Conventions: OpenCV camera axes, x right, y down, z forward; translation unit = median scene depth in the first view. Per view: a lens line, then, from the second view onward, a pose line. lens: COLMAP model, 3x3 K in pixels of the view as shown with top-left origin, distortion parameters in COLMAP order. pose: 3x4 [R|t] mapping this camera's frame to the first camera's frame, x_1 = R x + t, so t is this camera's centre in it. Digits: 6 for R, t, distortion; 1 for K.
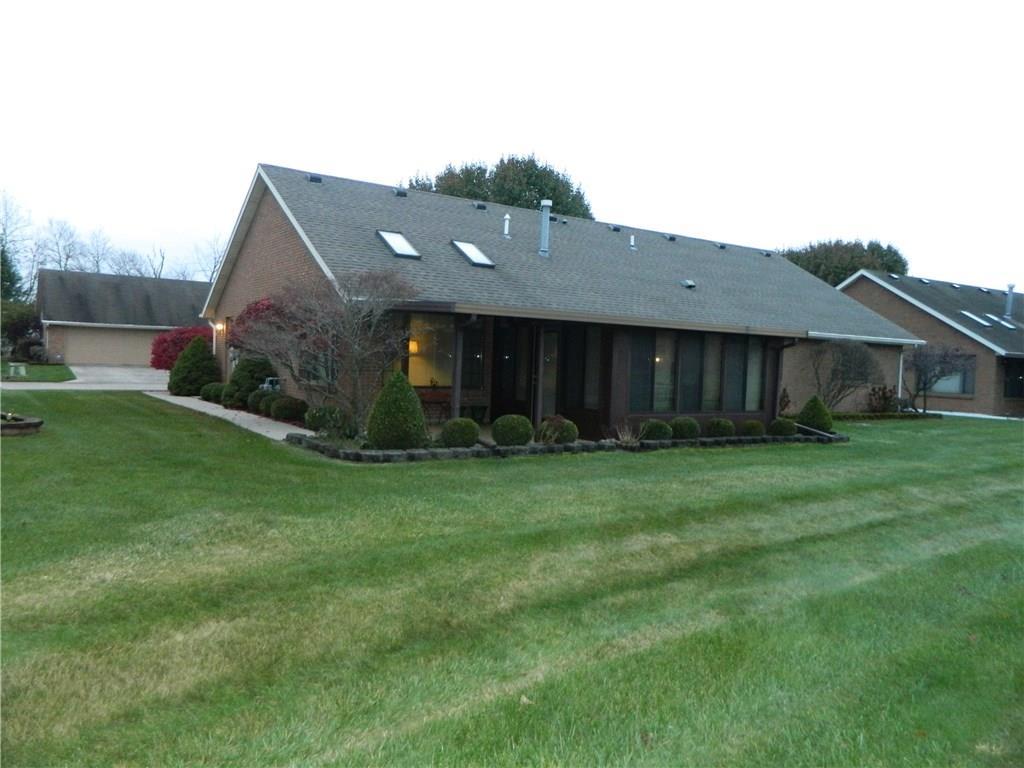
lens RADIAL K [[754.1, 0, 512.0], [0, 754.1, 384.0], [0, 0, 1]] dist [0.007250, 0.004232]
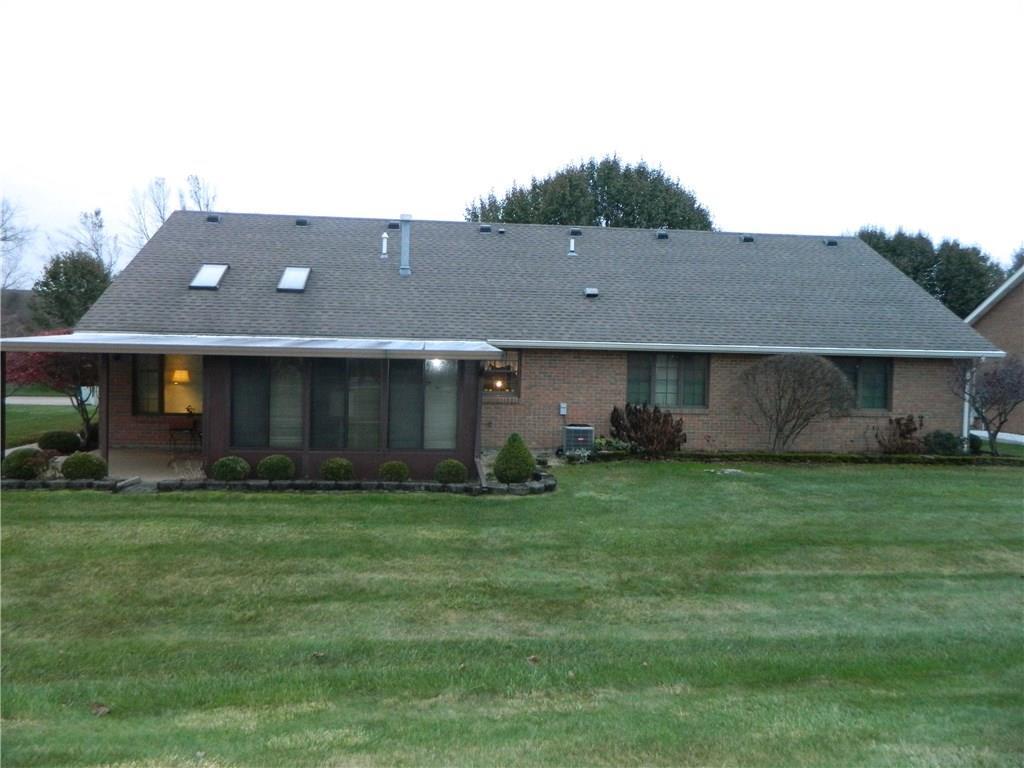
lens RADIAL K [[754.1, 0, 512.0], [0, 754.1, 384.0], [0, 0, 1]] dist [0.007250, 0.004232]
pose [[0.870058, -0.013478, -0.492764, 0.514663], [-0.006629, 0.999216, -0.039035, -0.001742], [0.492904, 0.037229, 0.869287, 0.241836]]
